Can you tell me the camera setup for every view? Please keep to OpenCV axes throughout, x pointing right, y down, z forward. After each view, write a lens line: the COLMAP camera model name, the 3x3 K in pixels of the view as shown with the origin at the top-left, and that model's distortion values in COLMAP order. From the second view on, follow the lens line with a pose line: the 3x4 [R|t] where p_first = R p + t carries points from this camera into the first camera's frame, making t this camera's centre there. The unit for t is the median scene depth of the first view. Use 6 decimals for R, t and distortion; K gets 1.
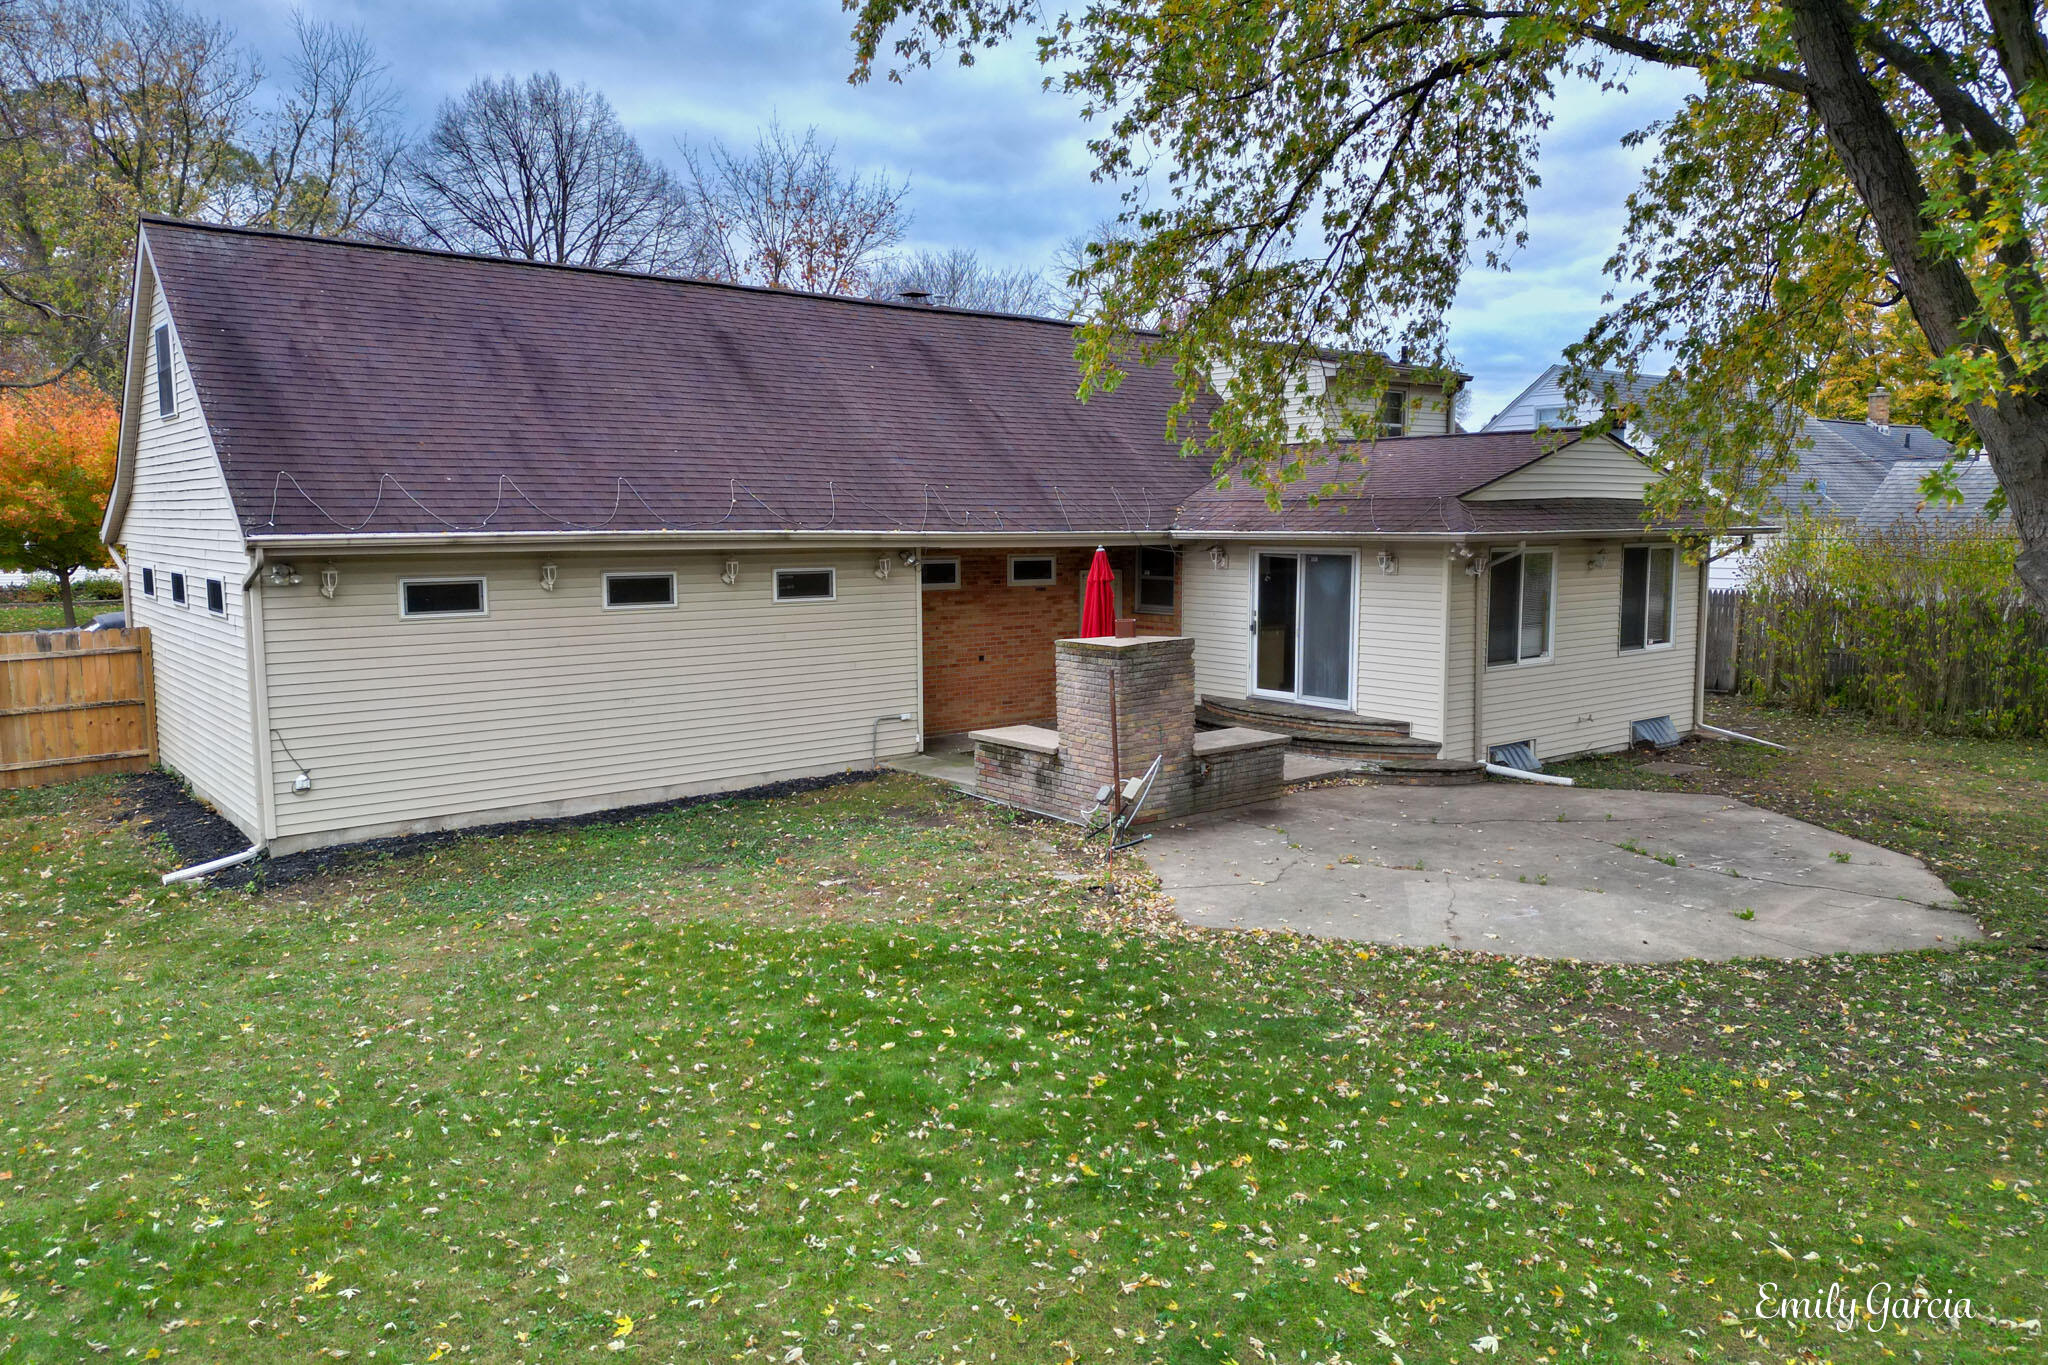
lens RADIAL K [[1401.6, 0, 1027.8], [0, 1401.6, 680.7], [0, 0, 1]] dist [0.002048, -0.000032]
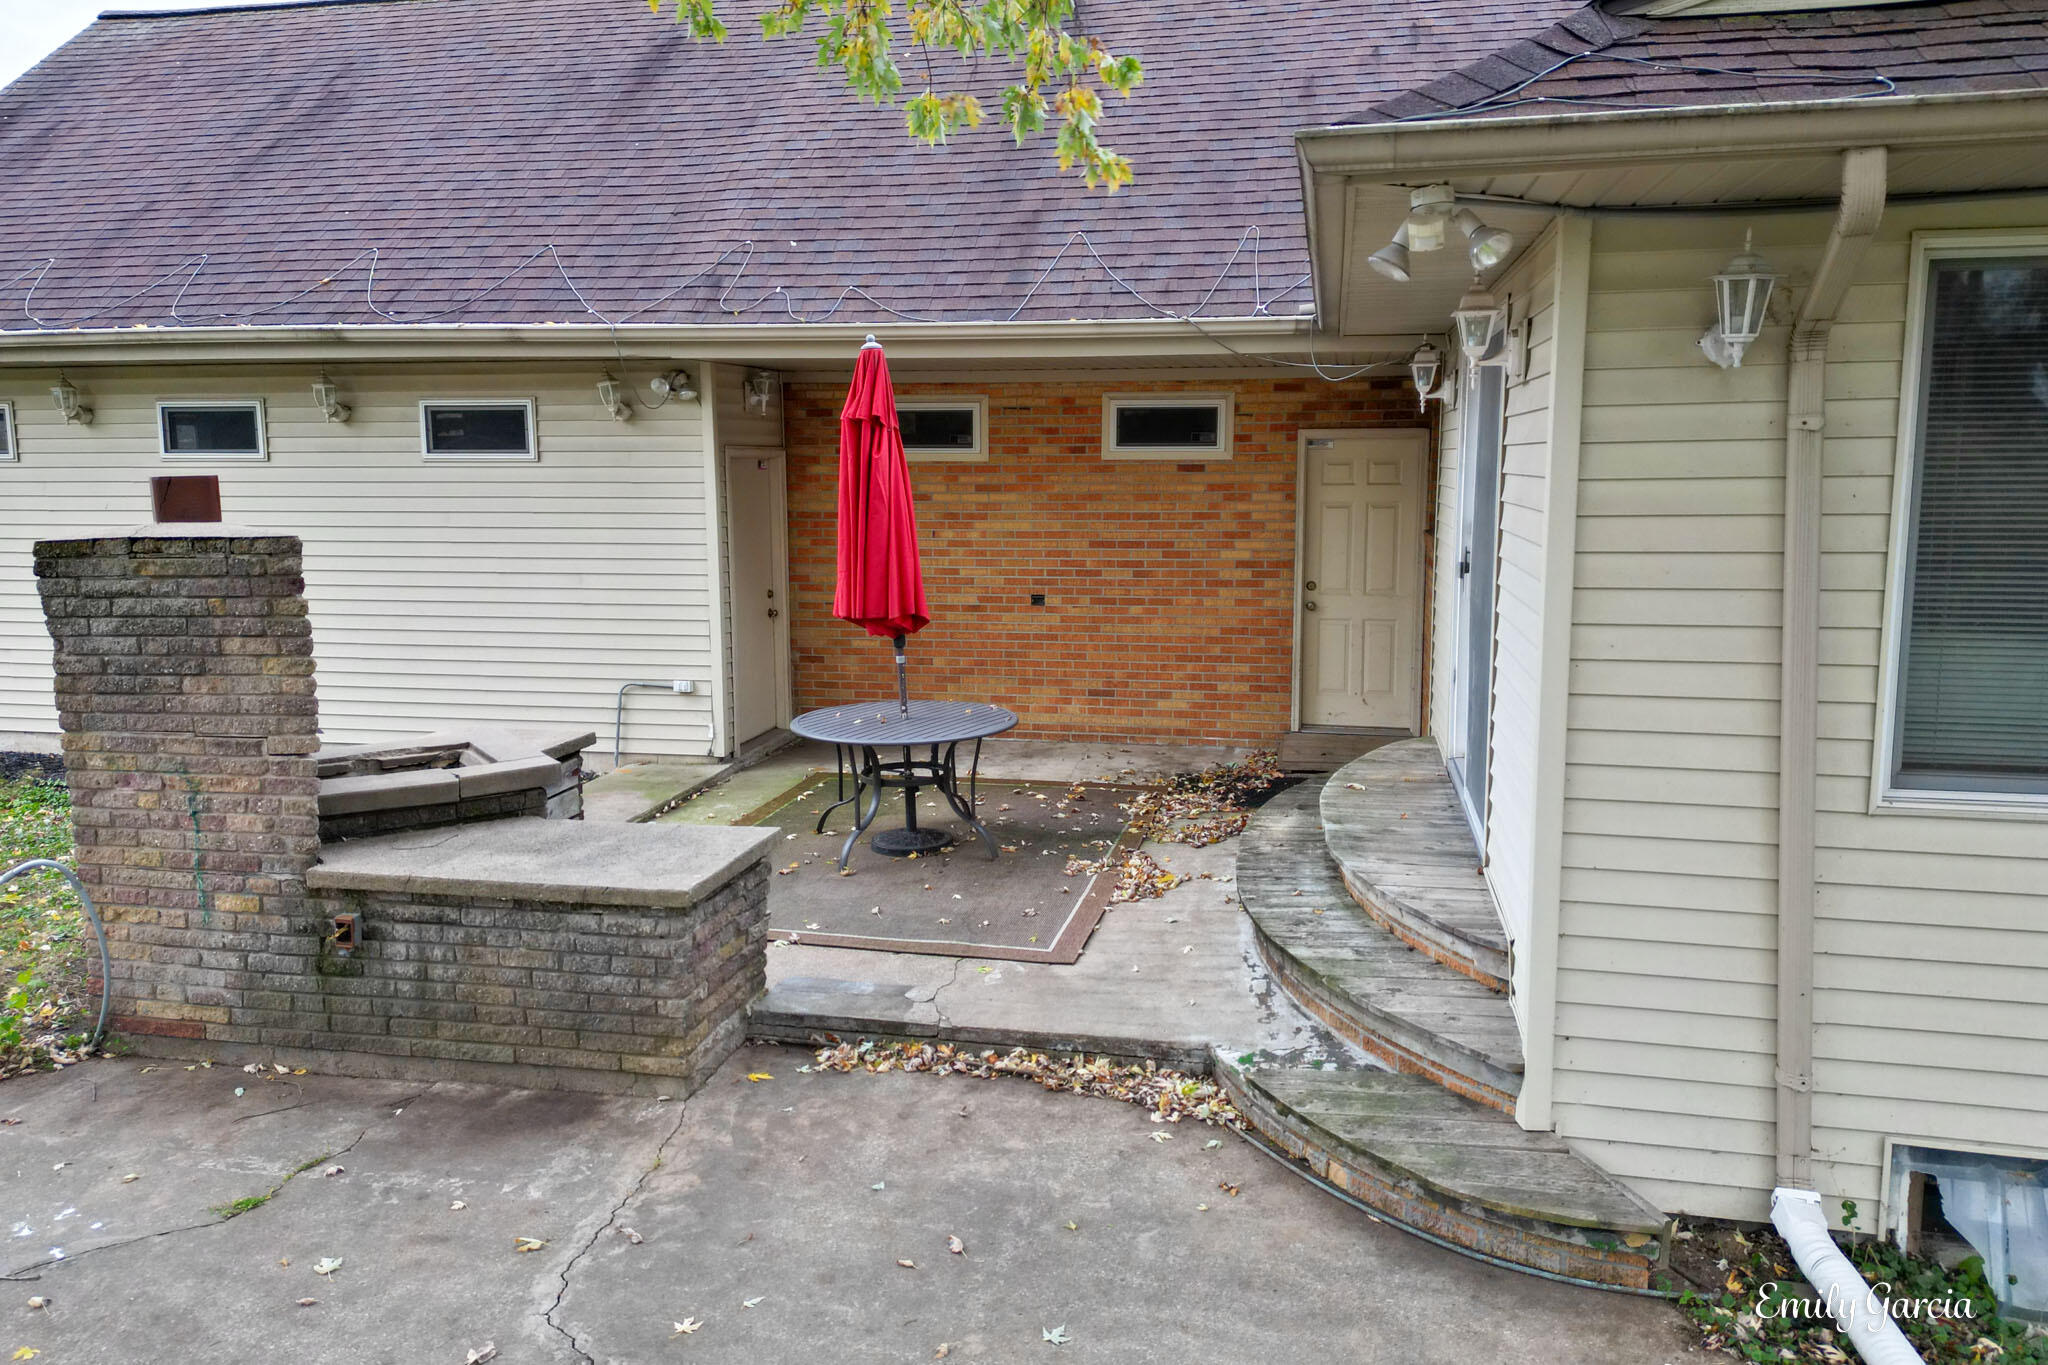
lens RADIAL K [[1401.6, 0, 1023.6], [0, 1401.6, 678.3], [0, 0, 1]] dist [0.002048, -0.000032]
pose [[0.634590, 0.121546, -0.763231, 0.407452], [-0.090483, 0.992449, 0.082817, -0.033970], [0.767534, 0.016505, 0.640796, 0.771244]]
